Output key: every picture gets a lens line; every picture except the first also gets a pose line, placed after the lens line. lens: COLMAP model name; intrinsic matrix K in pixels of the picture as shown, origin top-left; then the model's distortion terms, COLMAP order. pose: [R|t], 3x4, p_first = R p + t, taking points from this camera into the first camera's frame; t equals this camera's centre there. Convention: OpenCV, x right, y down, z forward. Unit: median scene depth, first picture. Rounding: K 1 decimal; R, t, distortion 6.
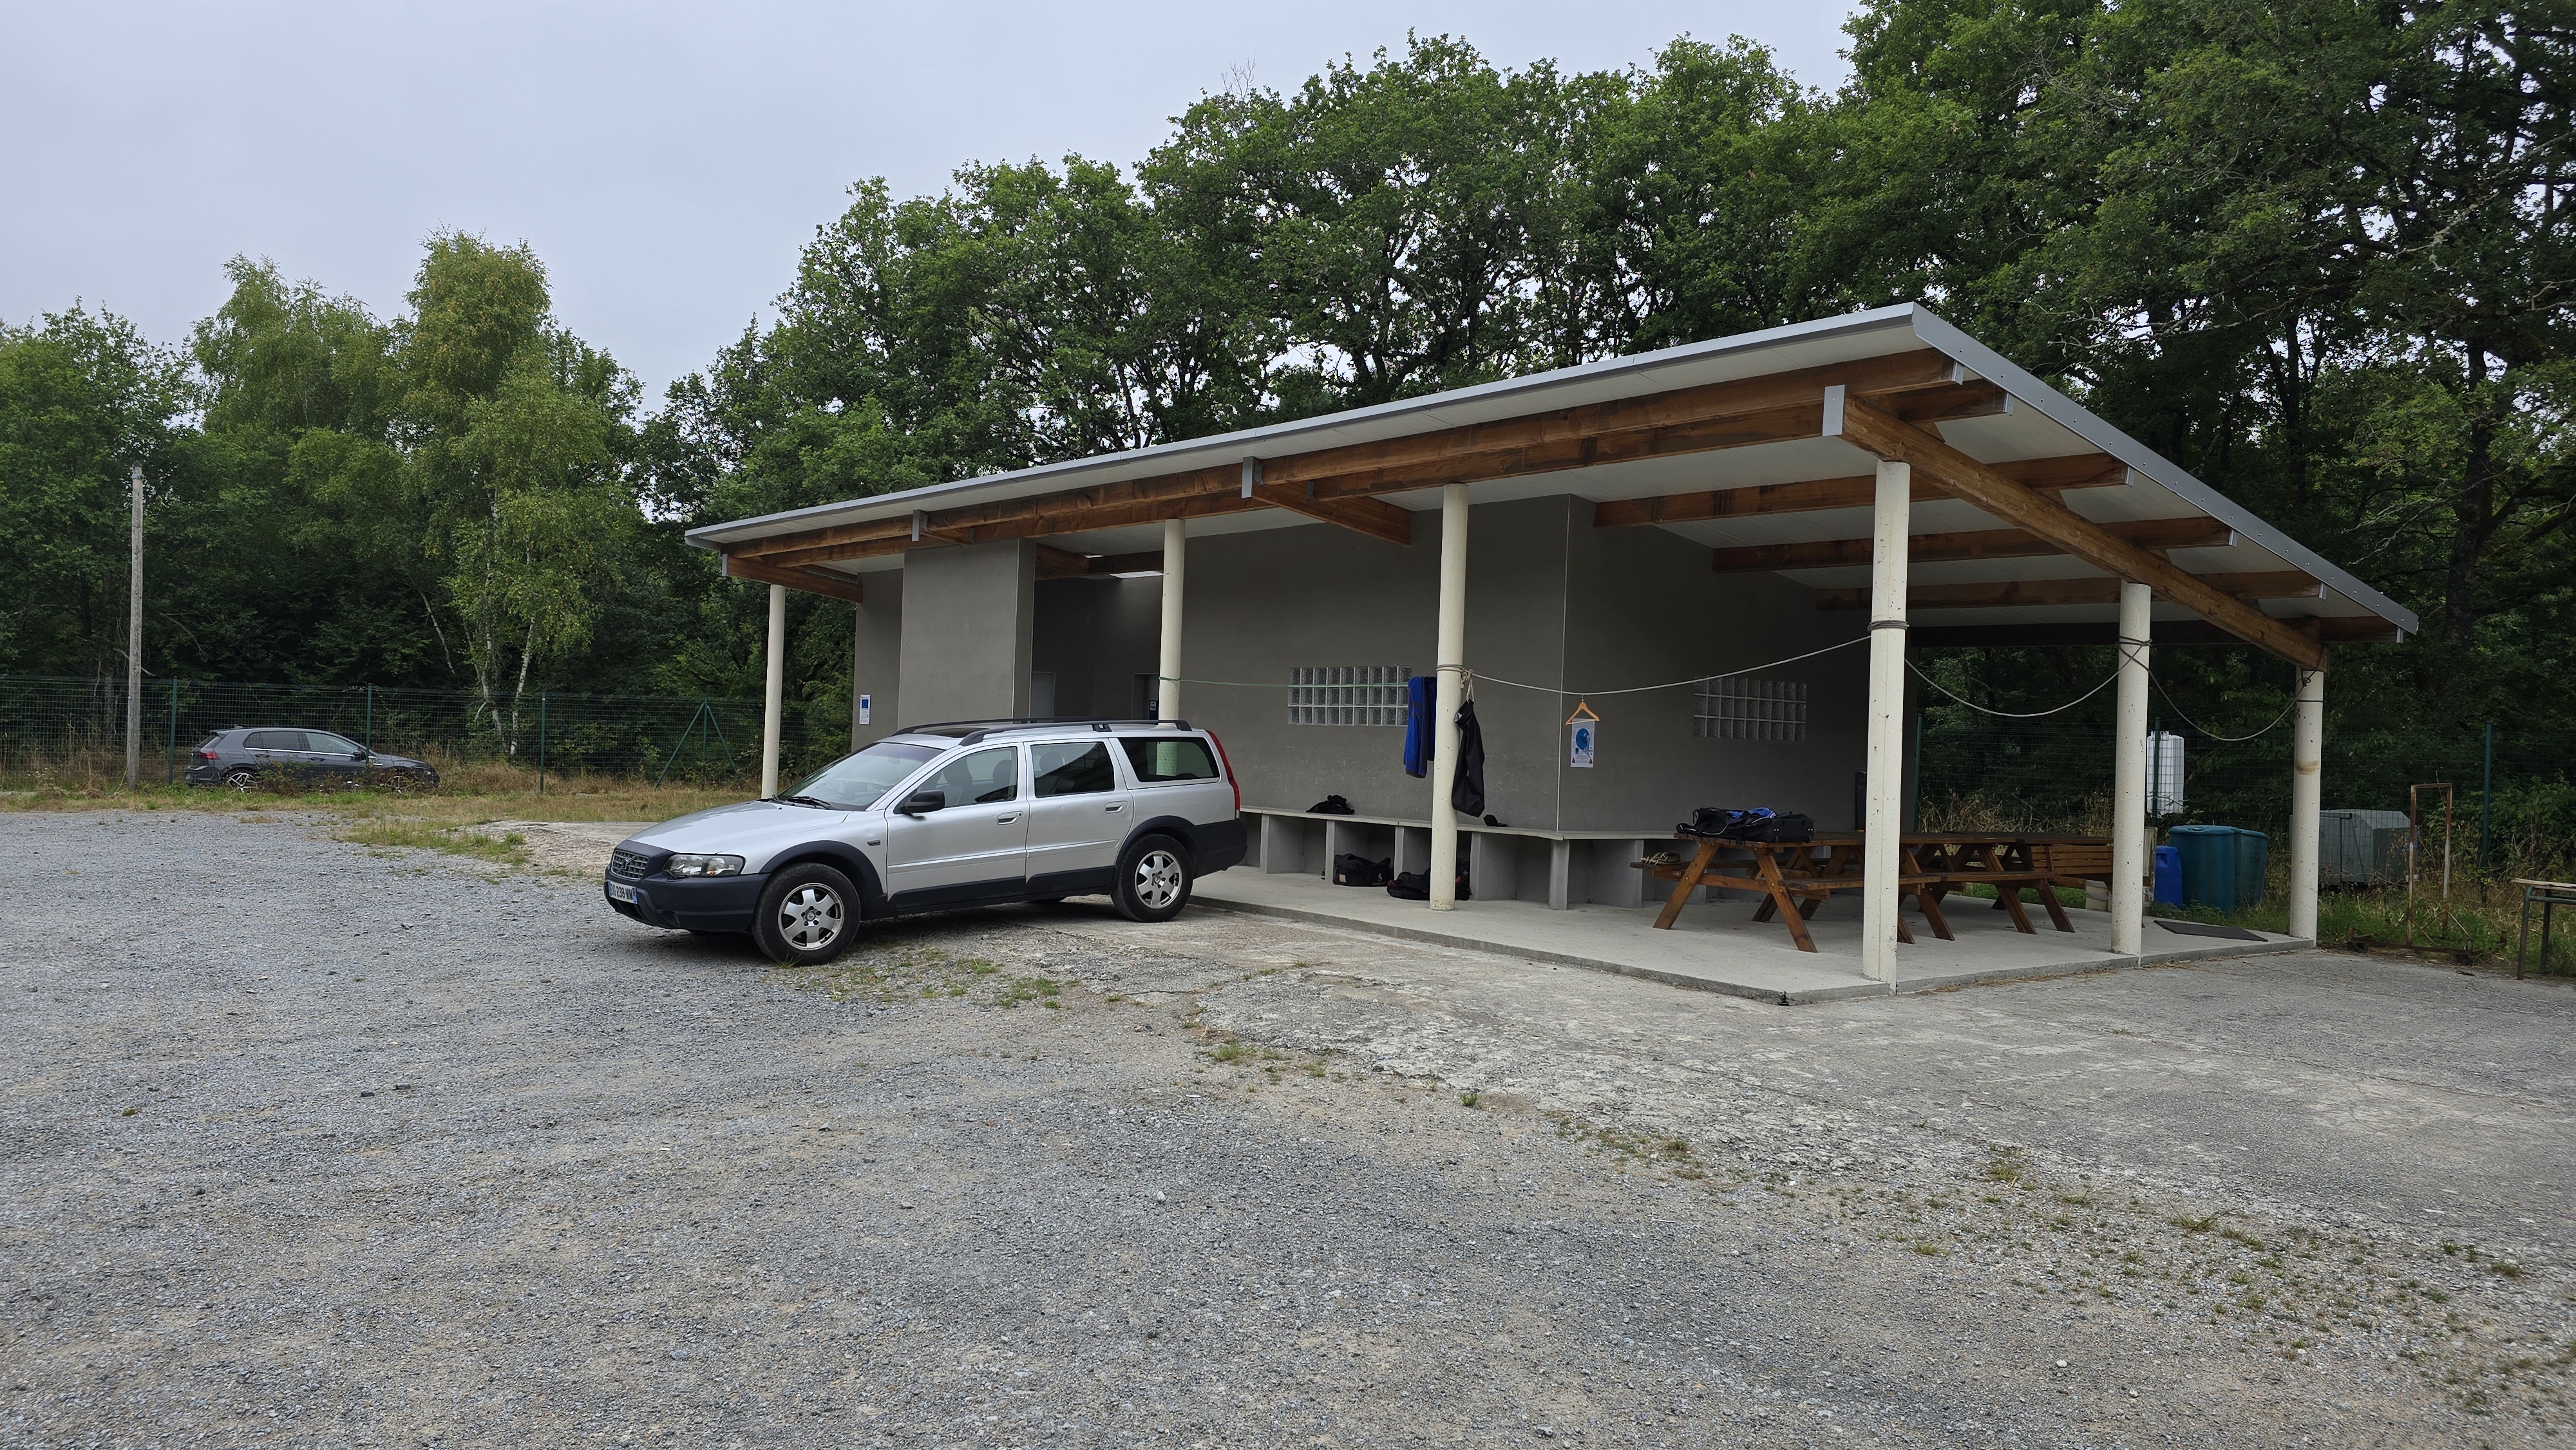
lens RADIAL K [[1683.0, 0, 1238.4], [0, 1683.0, 685.1], [0, 0, 1]] dist [0.039764, -0.000295]
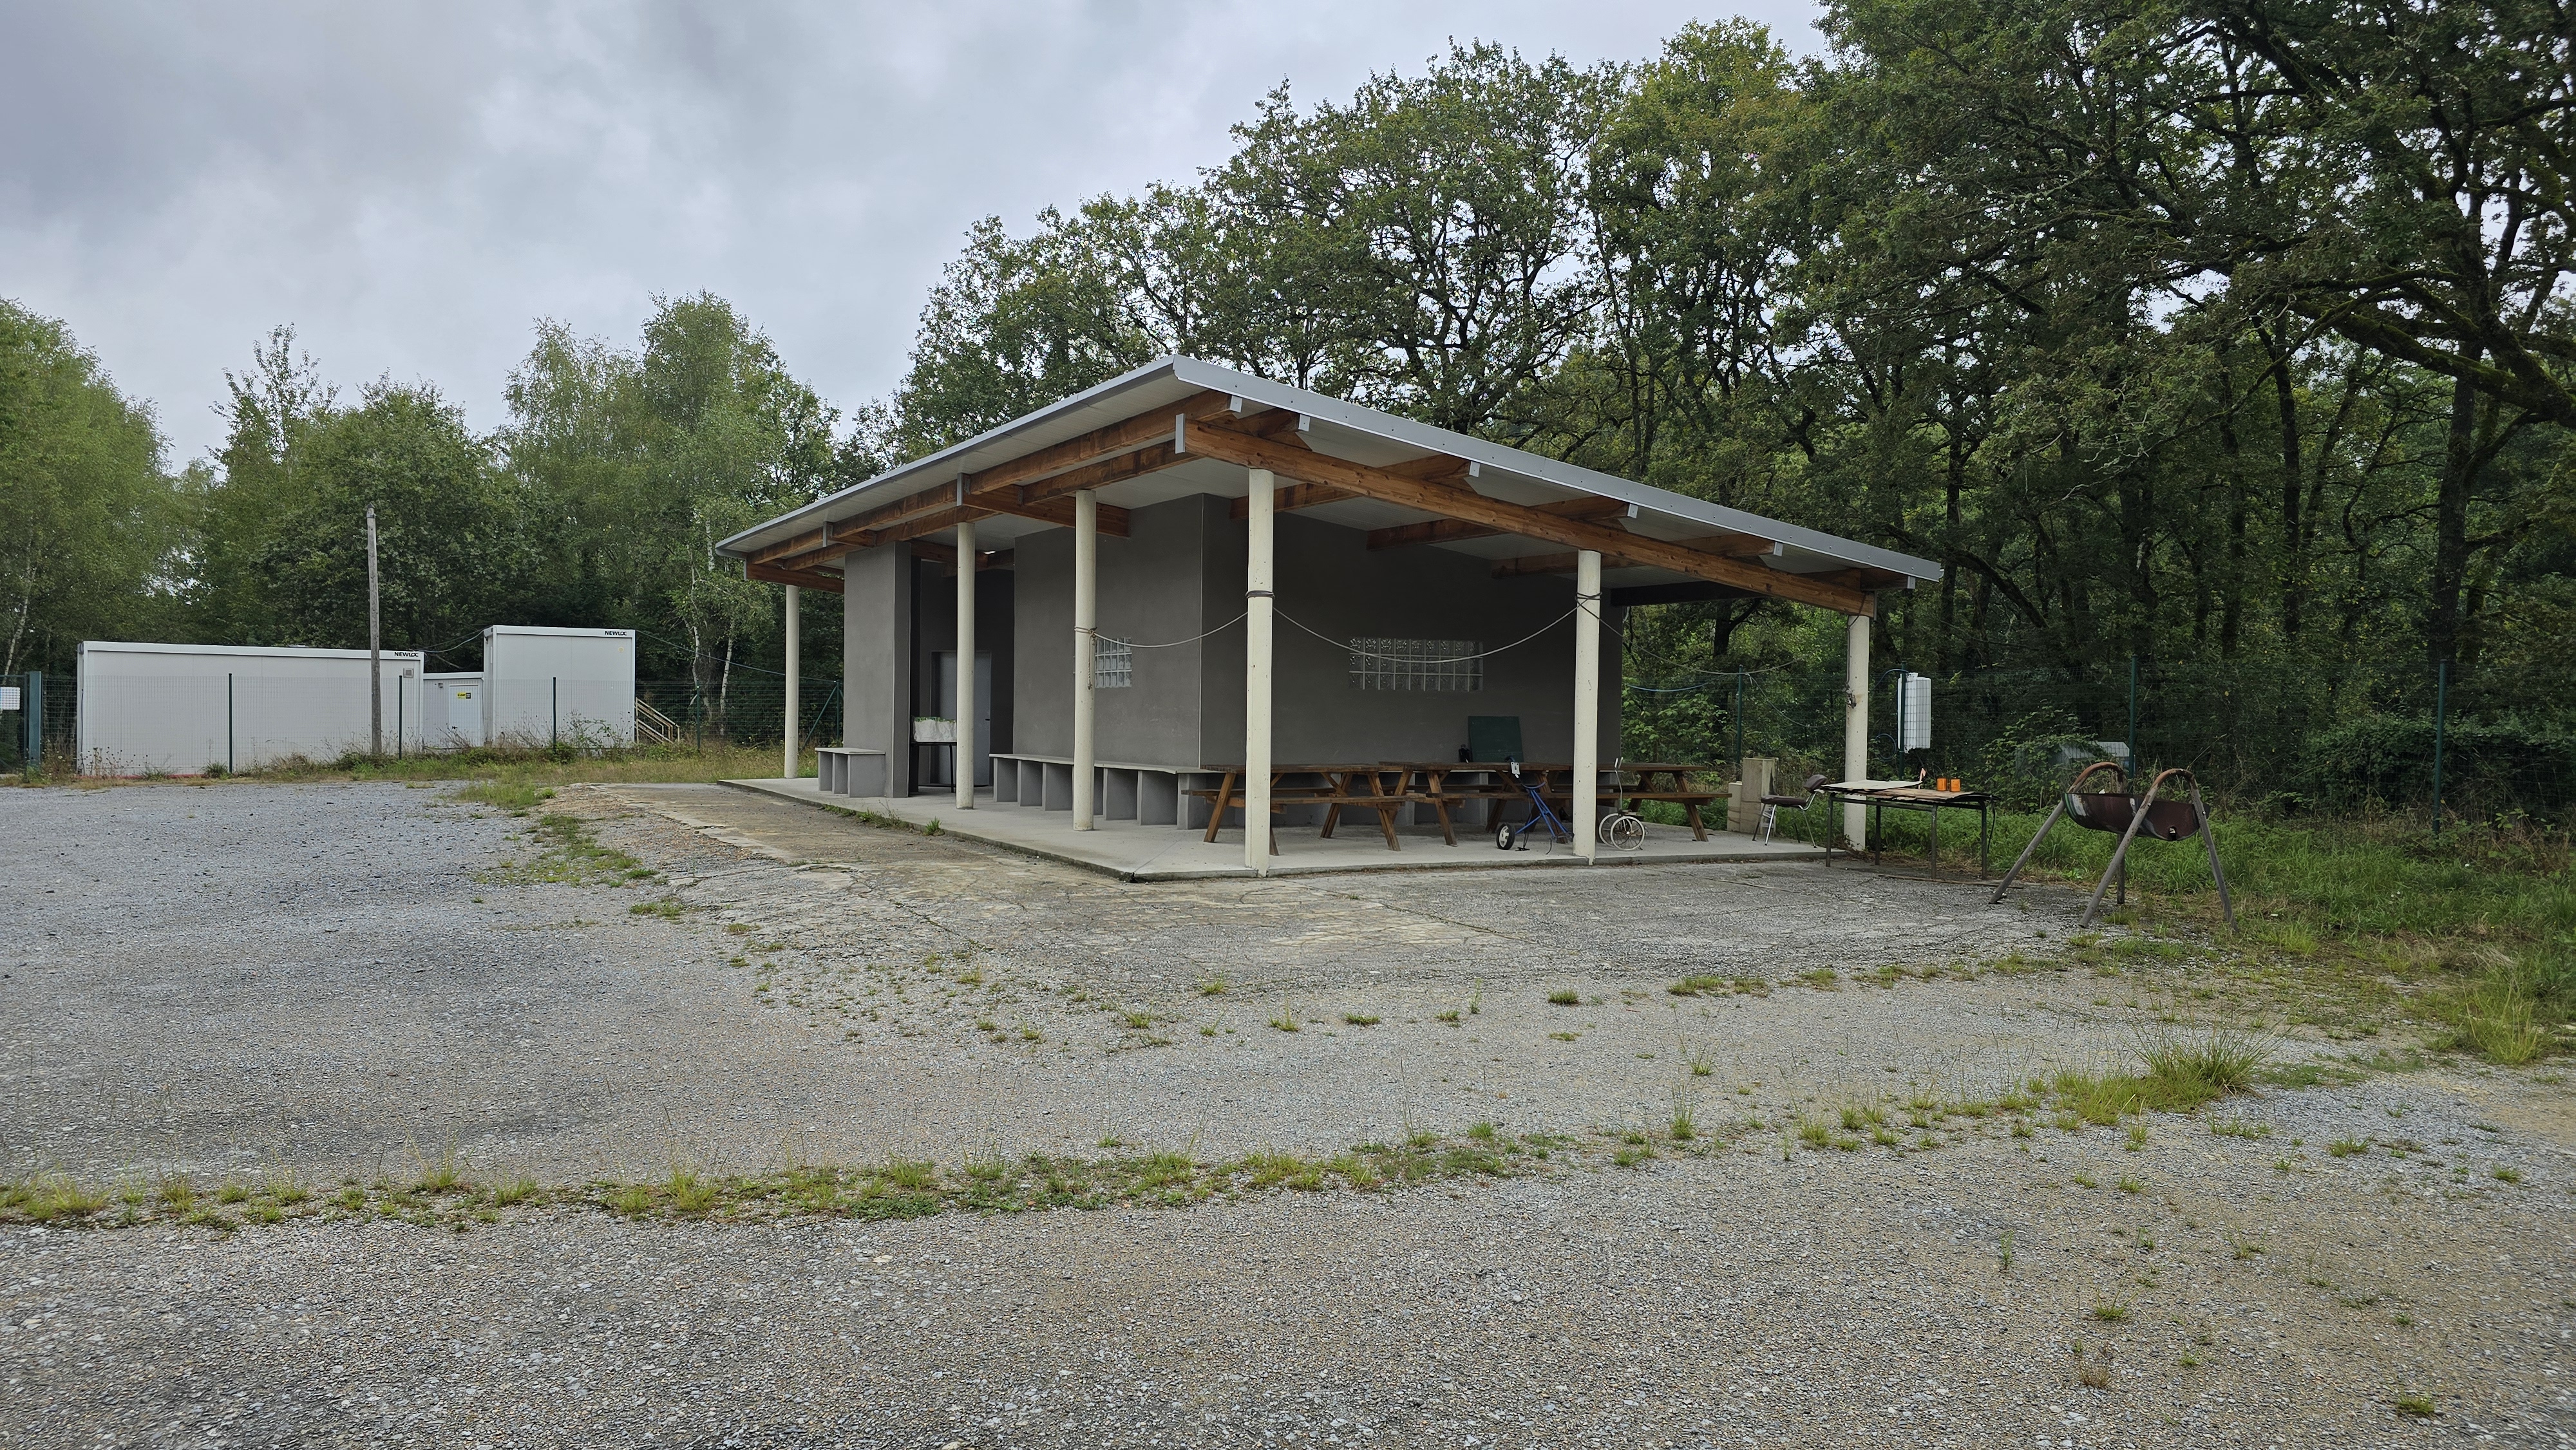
lens RADIAL K [[1683.0, 0, 1280.9], [0, 1683.0, 722.3], [0, 0, 1]] dist [0.039764, -0.000295]
pose [[0.981559, -0.022234, -0.189860, 0.485994], [0.028648, 0.999106, 0.031102, 0.017296], [0.188999, -0.035967, 0.981318, -0.198057]]
